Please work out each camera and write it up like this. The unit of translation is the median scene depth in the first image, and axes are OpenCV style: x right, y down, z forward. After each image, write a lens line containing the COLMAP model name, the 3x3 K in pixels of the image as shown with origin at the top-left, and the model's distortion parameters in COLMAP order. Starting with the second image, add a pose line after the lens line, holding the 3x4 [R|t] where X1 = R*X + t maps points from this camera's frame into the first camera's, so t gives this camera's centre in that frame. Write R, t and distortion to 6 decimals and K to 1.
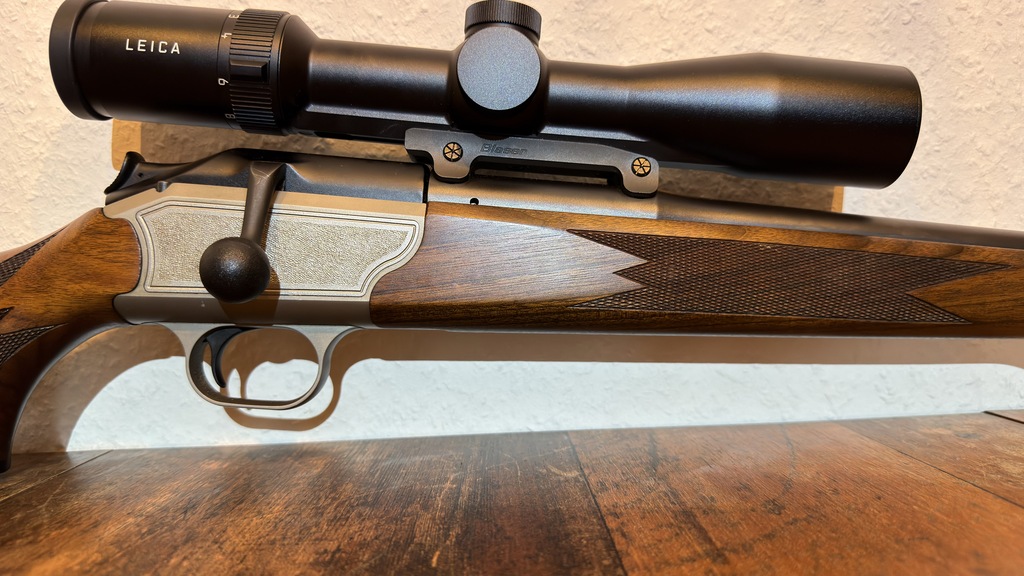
lens RADIAL K [[729.7, 0, 510.2], [0, 729.7, 302.6], [0, 0, 1]] dist [-0.021510, -0.005980]
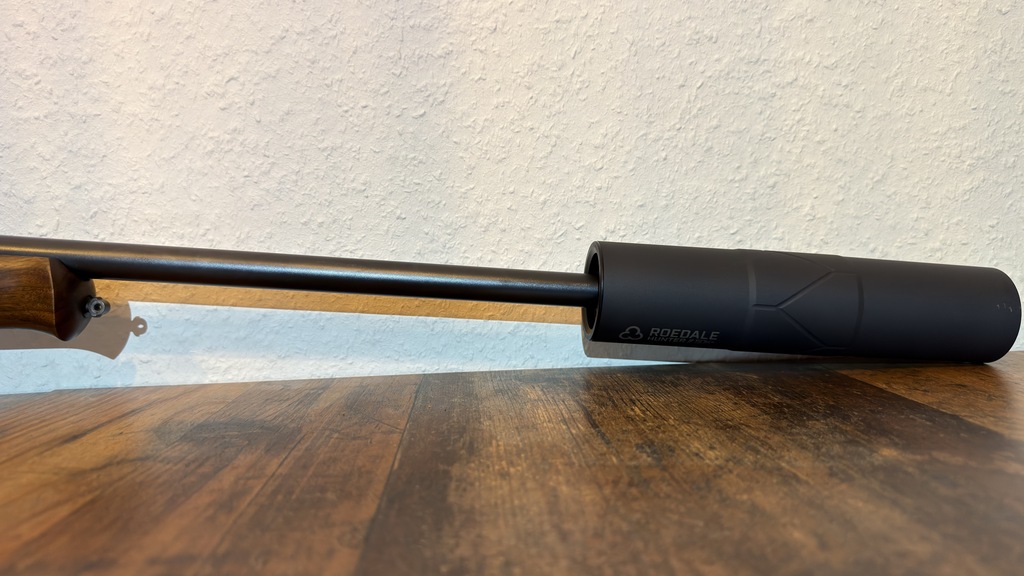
lens RADIAL K [[738.3, 0, 514.2], [0, 738.3, 297.0], [0, 0, 1]] dist [0.024477, -0.048648]
pose [[0.999582, -0.011745, 0.026418, 1.440294], [0.010729, 0.999209, 0.038288, -0.032345], [-0.026847, -0.037989, 0.998917, -0.168355]]
